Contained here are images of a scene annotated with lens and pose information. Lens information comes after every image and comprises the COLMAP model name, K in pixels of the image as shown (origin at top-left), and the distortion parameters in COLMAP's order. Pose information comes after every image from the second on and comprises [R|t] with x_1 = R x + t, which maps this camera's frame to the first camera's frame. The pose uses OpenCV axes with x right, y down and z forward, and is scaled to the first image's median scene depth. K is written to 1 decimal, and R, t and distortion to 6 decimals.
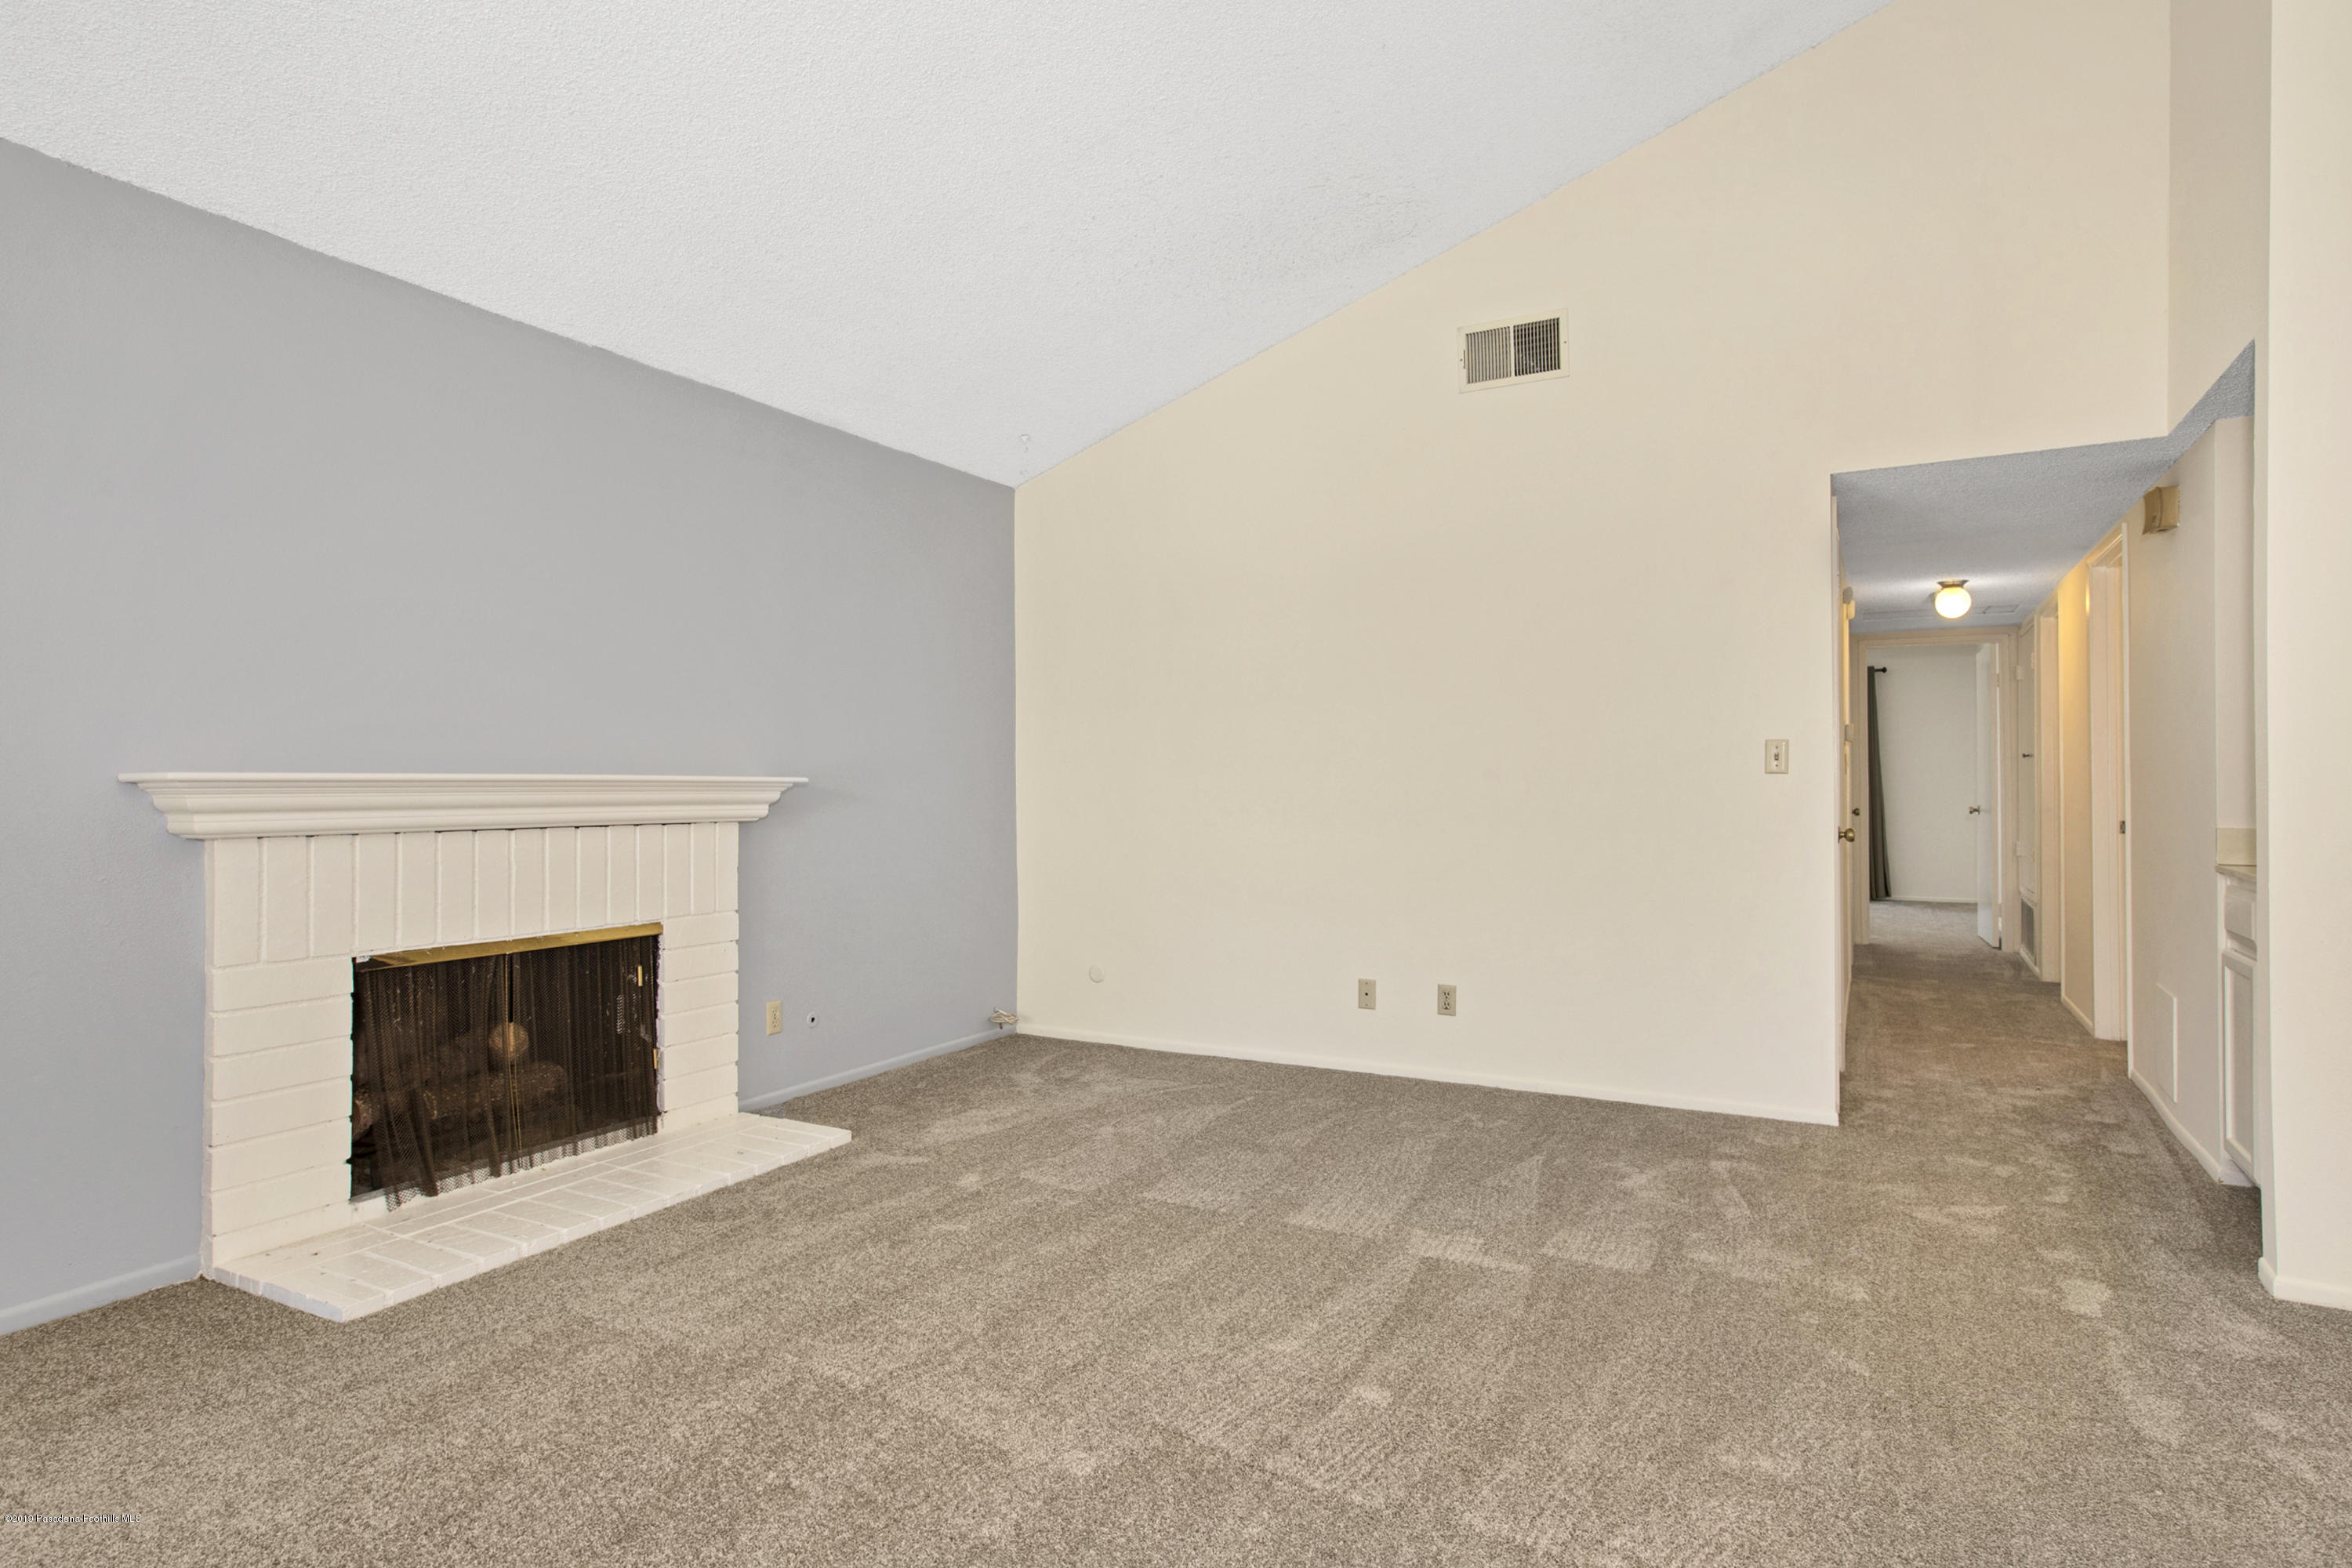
lens RADIAL K [[1264.1, 0, 1182.7], [0, 1264.1, 785.2], [0, 0, 1]] dist [0.020026, 0.000782]
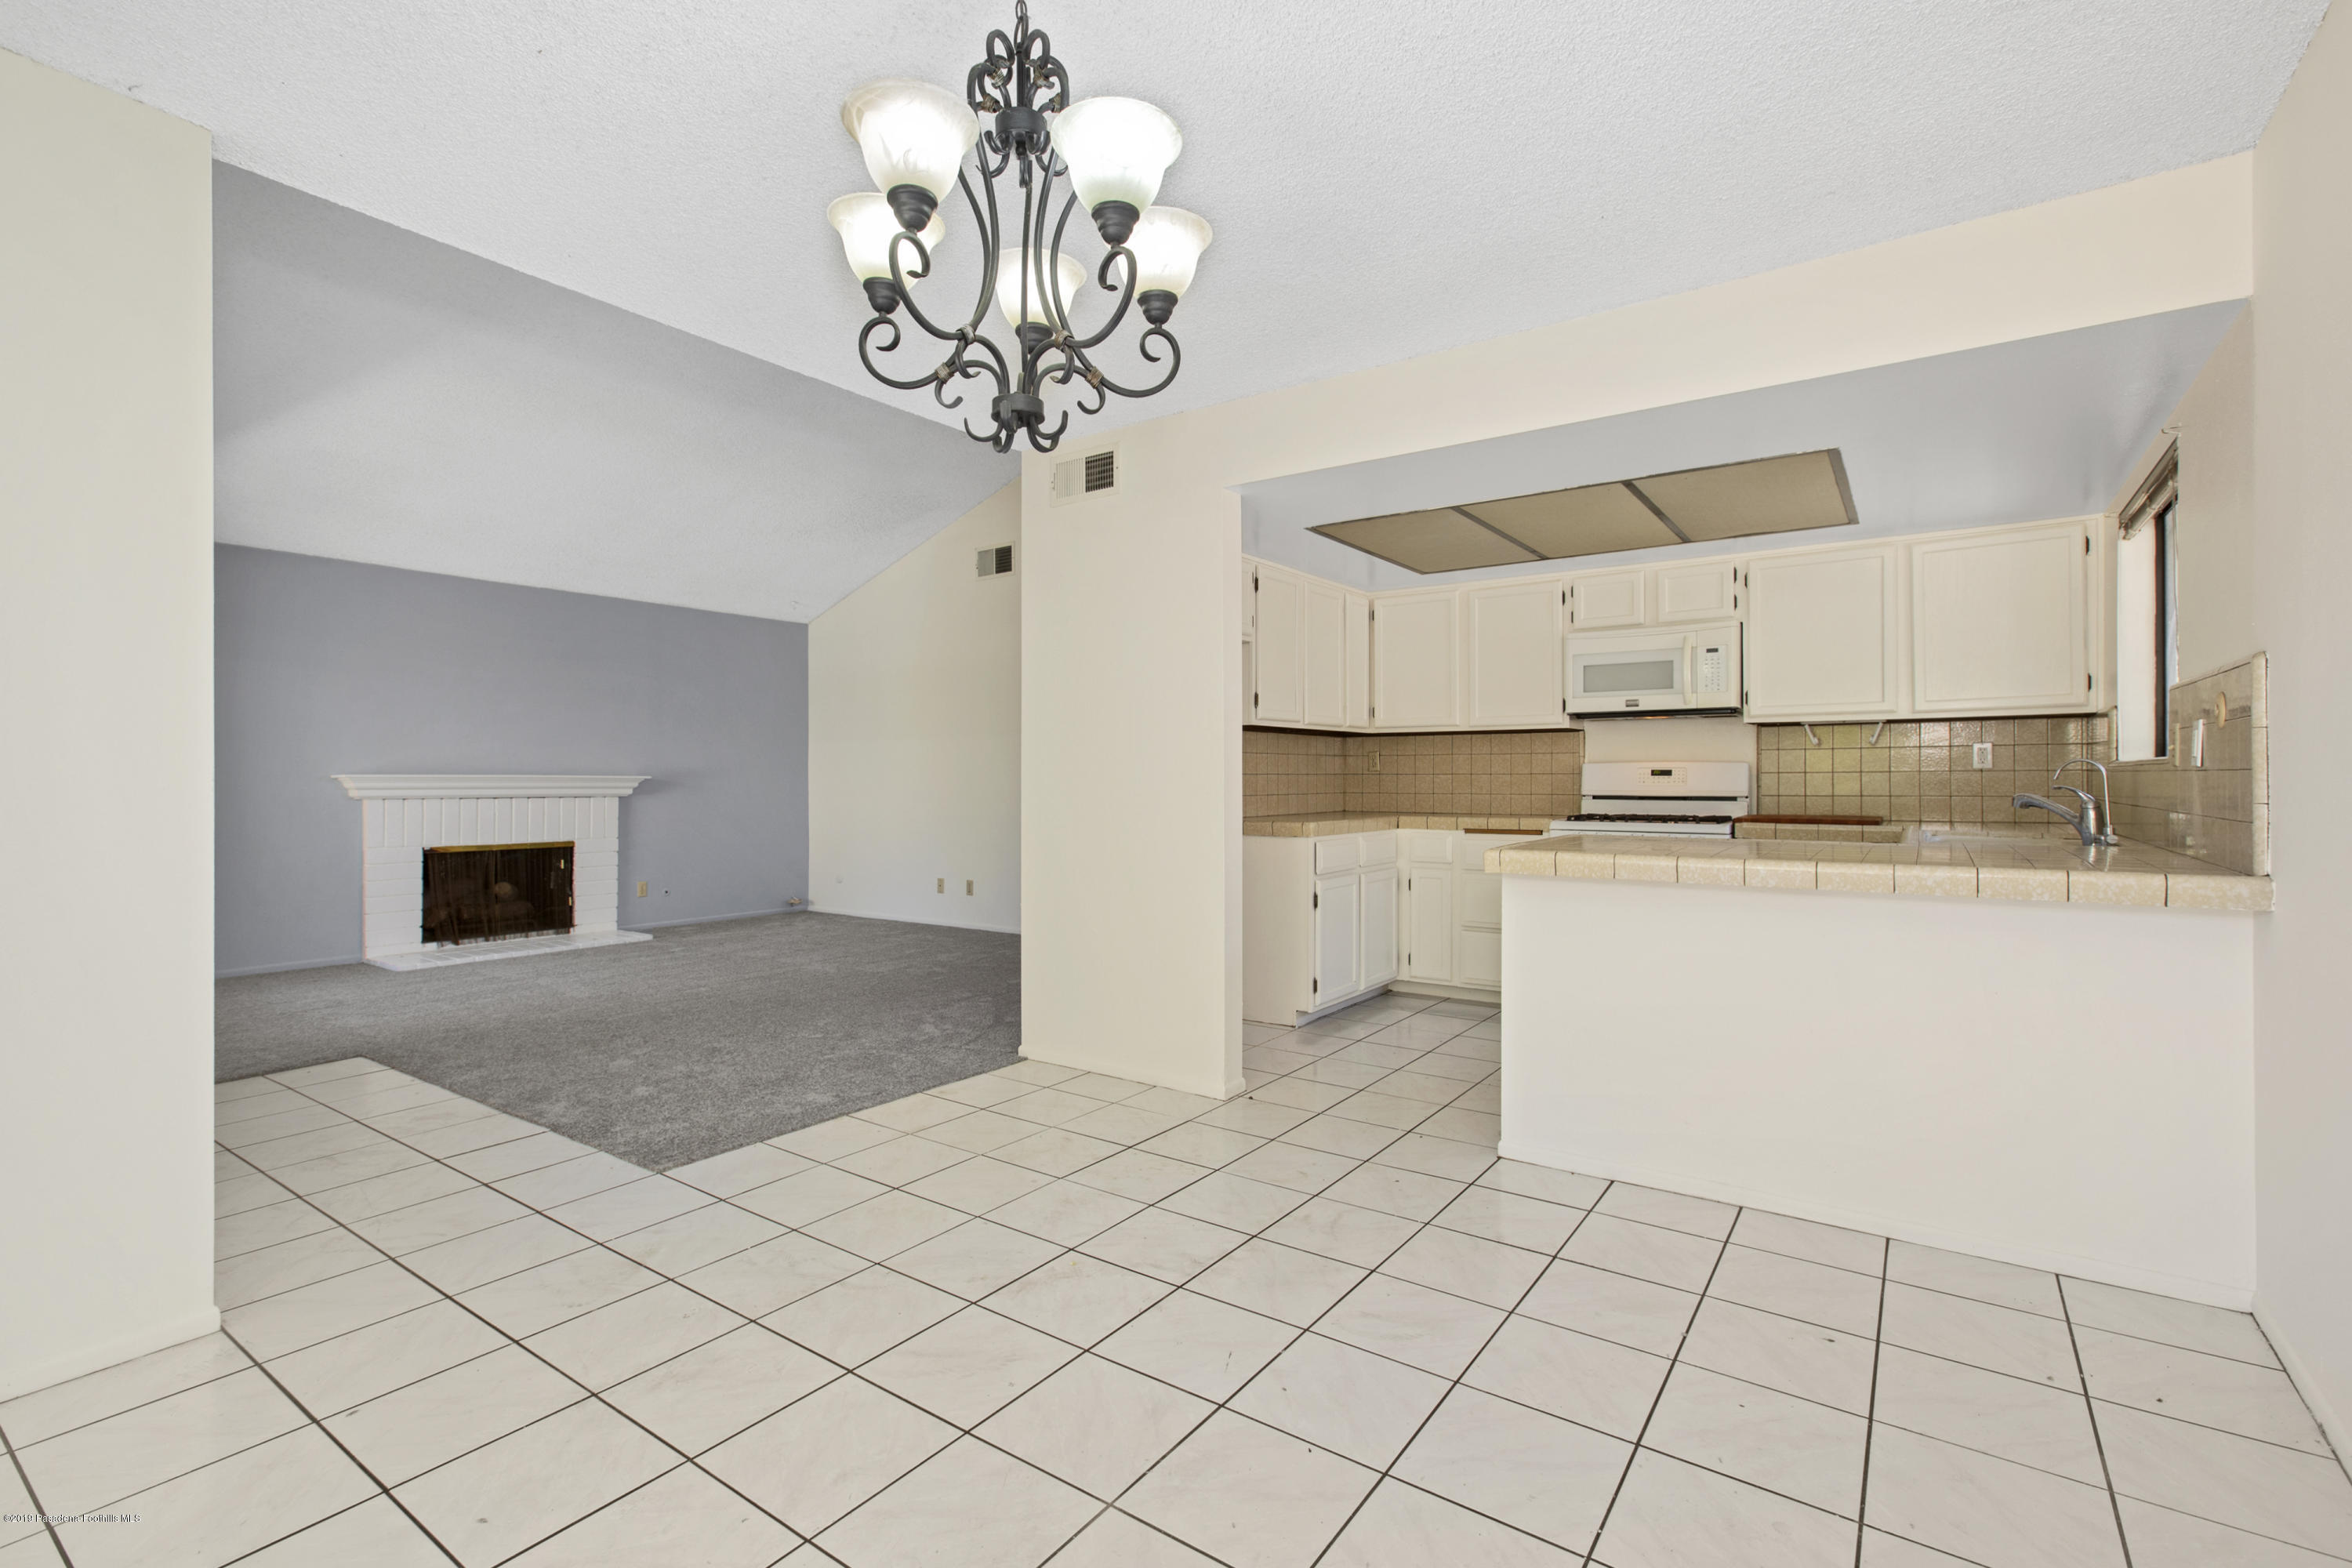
lens RADIAL K [[1080.4, 0, 1203.0], [0, 1080.4, 792.5], [0, 0, 1]] dist [-0.002488, 0.004320]
pose [[0.993051, 0.001506, -0.117675, 0.951458], [-0.000216, 0.999940, 0.010980, 0.001659], [0.117684, -0.010878, 0.992991, -0.788792]]
